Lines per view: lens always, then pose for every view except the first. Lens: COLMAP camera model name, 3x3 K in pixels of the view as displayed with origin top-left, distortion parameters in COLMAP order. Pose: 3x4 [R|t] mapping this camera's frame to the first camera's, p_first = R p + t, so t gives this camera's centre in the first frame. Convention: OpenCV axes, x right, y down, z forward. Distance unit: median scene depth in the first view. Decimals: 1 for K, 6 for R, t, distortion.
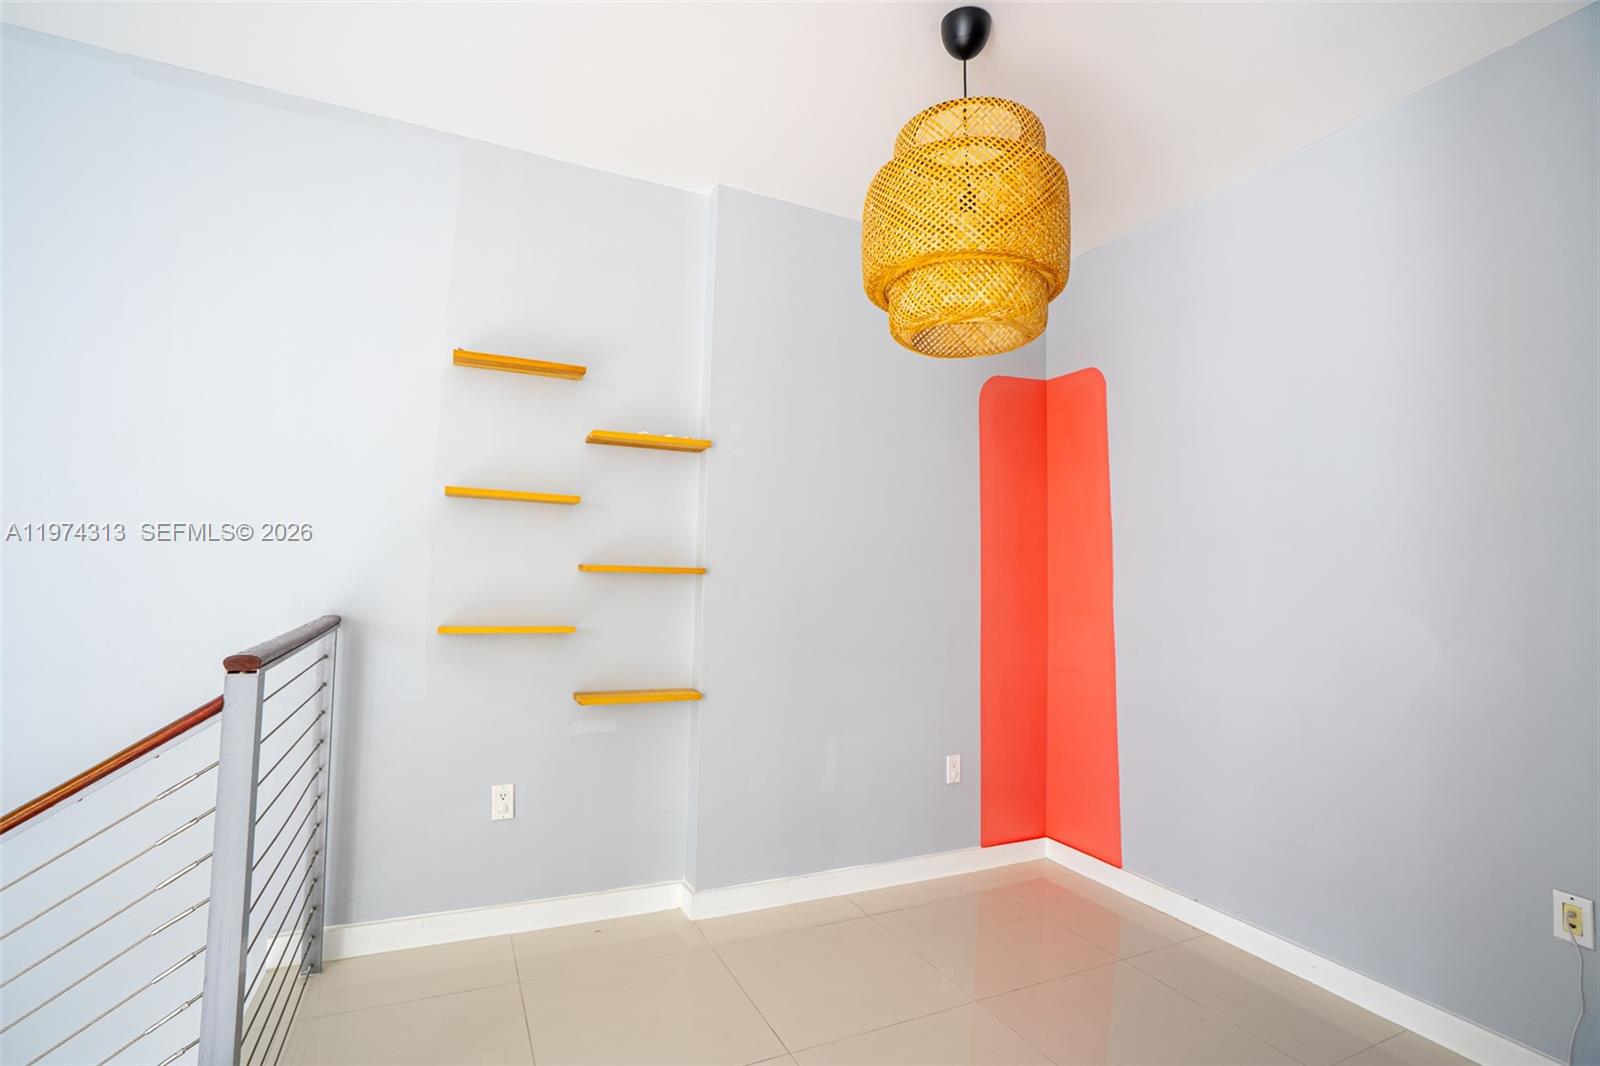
lens RADIAL K [[747.0, 0, 800.0], [0, 747.0, 533.0], [0, 0, 1]] dist [-0.004134, -0.000258]
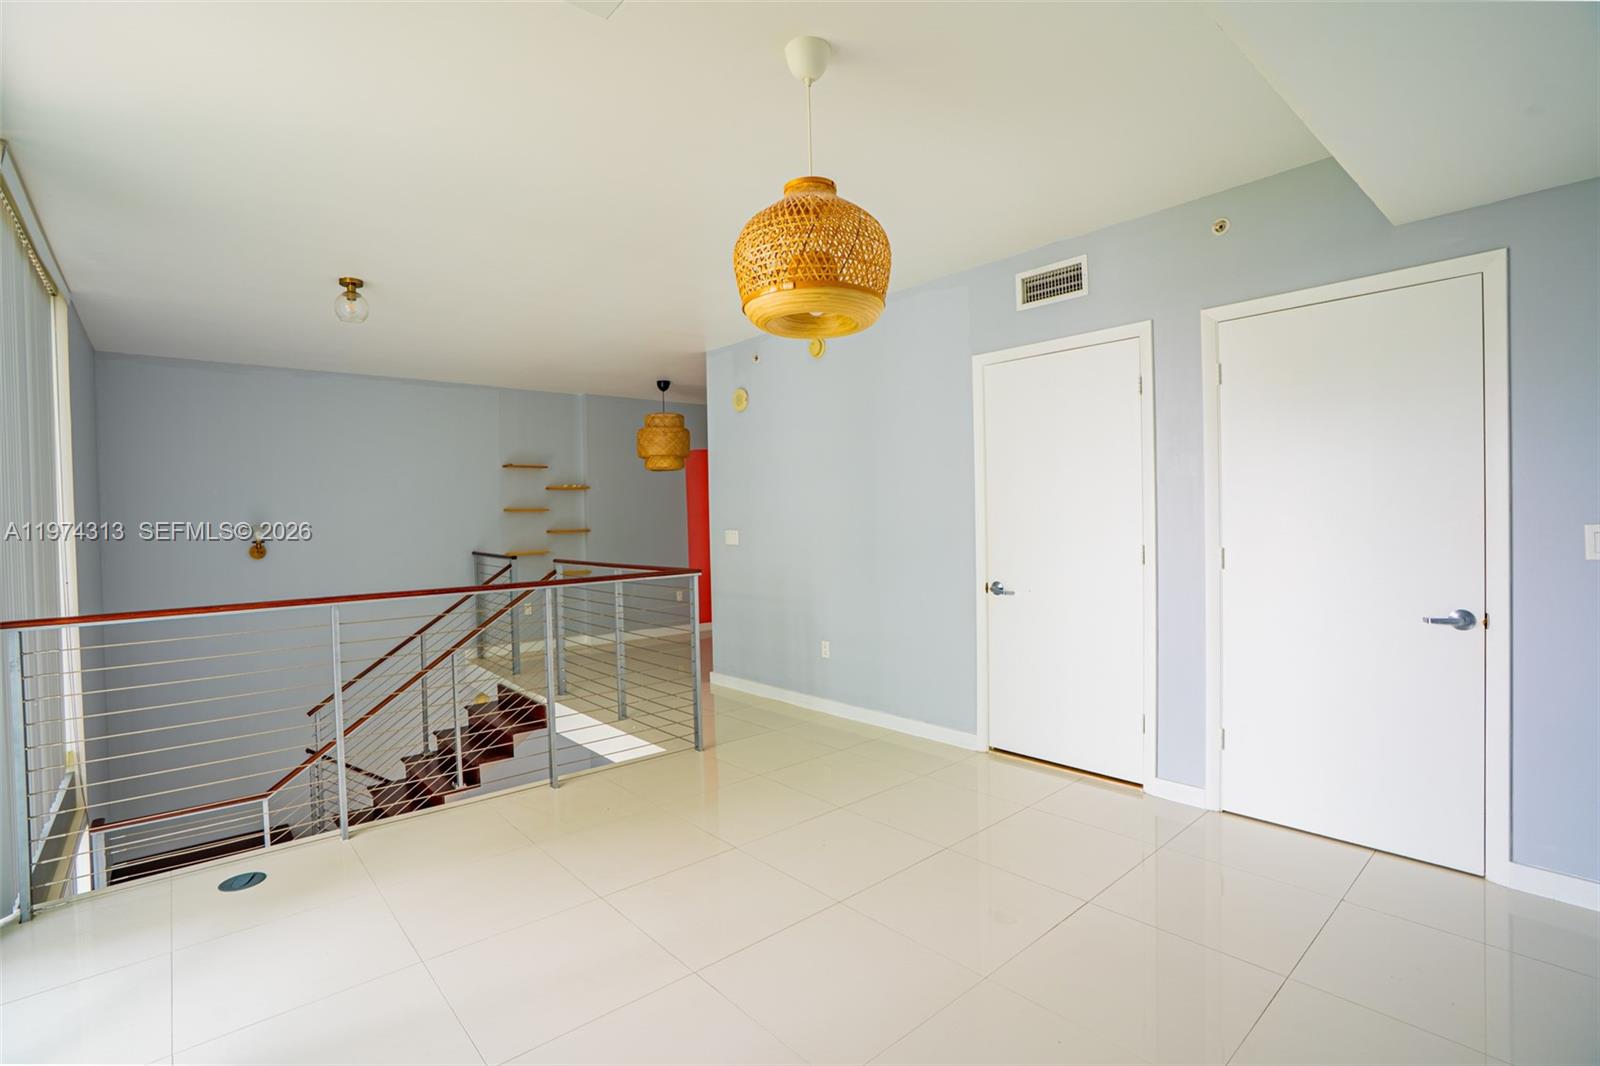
lens RADIAL K [[747.0, 0, 800.0], [0, 747.0, 533.0], [0, 0, 1]] dist [-0.004134, -0.000258]
pose [[0.961754, -0.060937, 0.267050, -0.125779], [0.034256, 0.994044, 0.103458, -0.228157], [-0.271764, -0.090353, 0.958113, -2.187202]]
